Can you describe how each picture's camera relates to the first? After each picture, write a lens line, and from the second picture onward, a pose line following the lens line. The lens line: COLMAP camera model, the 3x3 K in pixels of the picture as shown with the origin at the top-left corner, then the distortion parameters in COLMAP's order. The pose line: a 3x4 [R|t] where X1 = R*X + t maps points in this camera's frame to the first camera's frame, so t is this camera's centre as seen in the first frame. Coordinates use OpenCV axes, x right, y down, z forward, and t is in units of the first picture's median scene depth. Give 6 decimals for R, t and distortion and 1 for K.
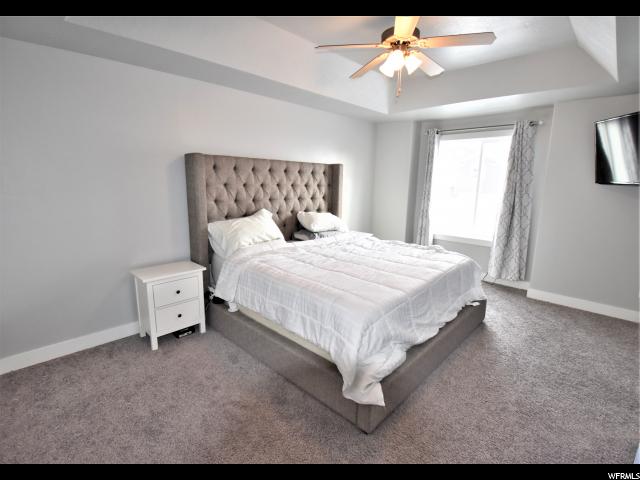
lens RADIAL K [[310.0, 0, 329.7], [0, 310.0, 239.5], [0, 0, 1]] dist [0.038495, -0.000076]
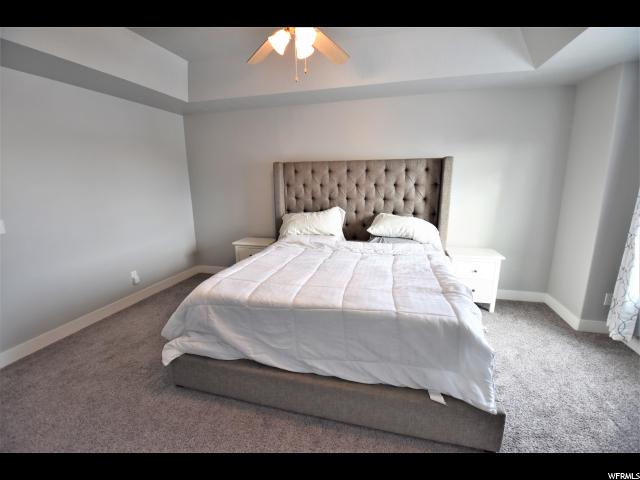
lens RADIAL K [[281.5, 0, 316.8], [0, 281.5, 234.0], [0, 0, 1]] dist [0.001856, -0.013177]
pose [[0.448998, 0.147942, -0.881200, 0.624745], [-0.151175, 0.984558, 0.088266, -0.078755], [0.880651, 0.093584, 0.464430, 0.476873]]
